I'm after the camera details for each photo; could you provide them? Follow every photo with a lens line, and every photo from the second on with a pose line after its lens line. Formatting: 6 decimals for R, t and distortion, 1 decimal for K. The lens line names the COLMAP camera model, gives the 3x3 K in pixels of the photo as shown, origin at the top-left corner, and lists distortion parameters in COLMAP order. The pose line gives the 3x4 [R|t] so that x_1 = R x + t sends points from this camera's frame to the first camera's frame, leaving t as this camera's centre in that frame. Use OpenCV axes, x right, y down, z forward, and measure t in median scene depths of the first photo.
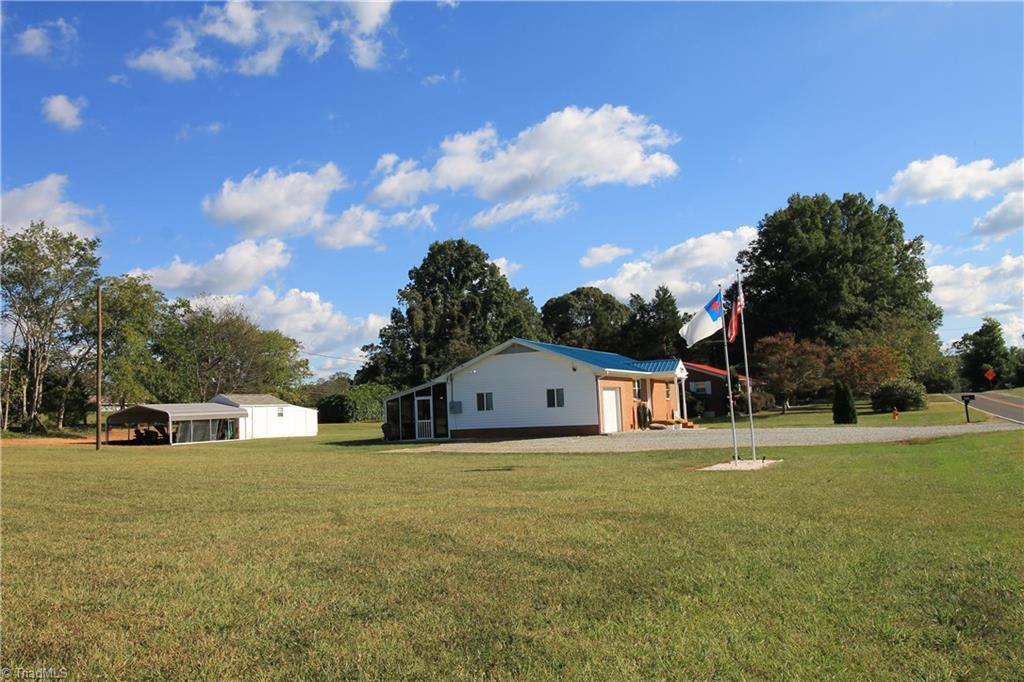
lens RADIAL K [[823.0, 0, 512.9], [0, 823.0, 339.5], [0, 0, 1]] dist [0.017263, -0.001964]
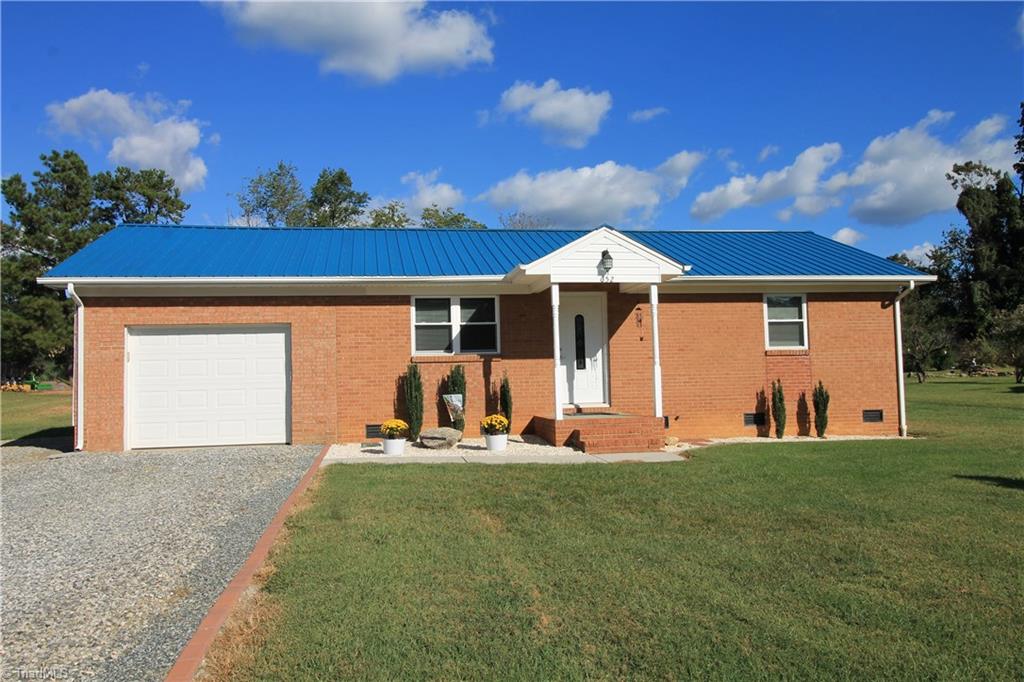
lens RADIAL K [[823.0, 0, 511.0], [0, 823.0, 339.8], [0, 0, 1]] dist [0.017263, -0.001964]
pose [[0.556064, -0.006595, -0.831113, 0.351458], [0.071629, 0.996628, 0.040016, 0.041742], [0.828047, -0.081783, 0.554662, 0.632533]]
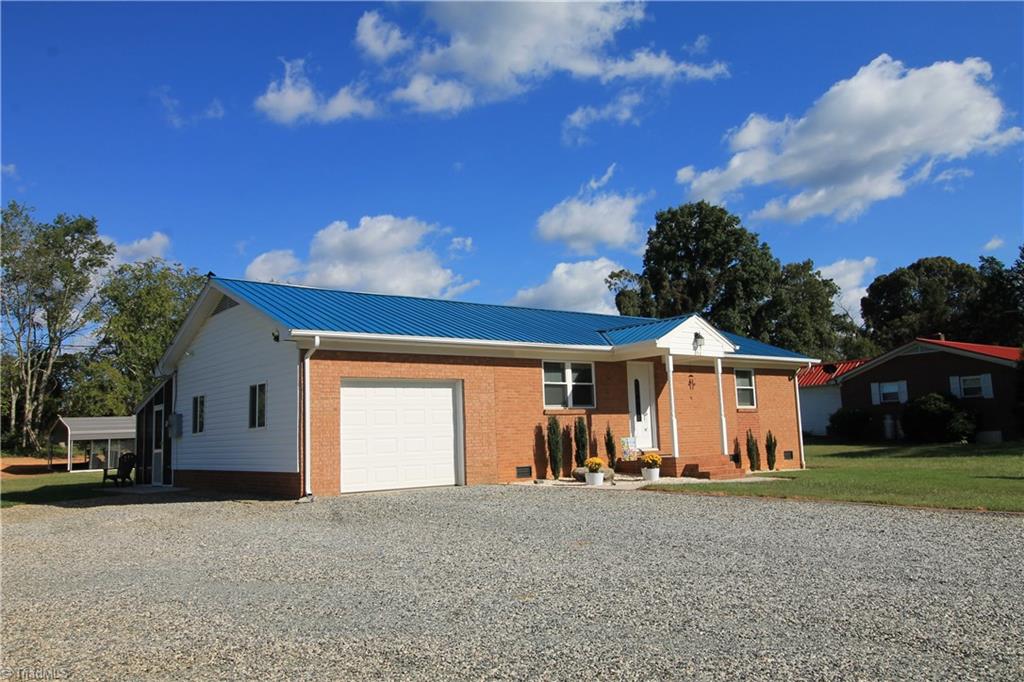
lens RADIAL K [[823.0, 0, 510.1], [0, 823.0, 346.2], [0, 0, 1]] dist [0.017263, -0.001964]
pose [[0.887091, -0.039090, -0.459937, 0.249393], [0.036602, 0.999227, -0.014329, 0.034685], [0.460141, -0.004123, 0.887836, 0.459040]]
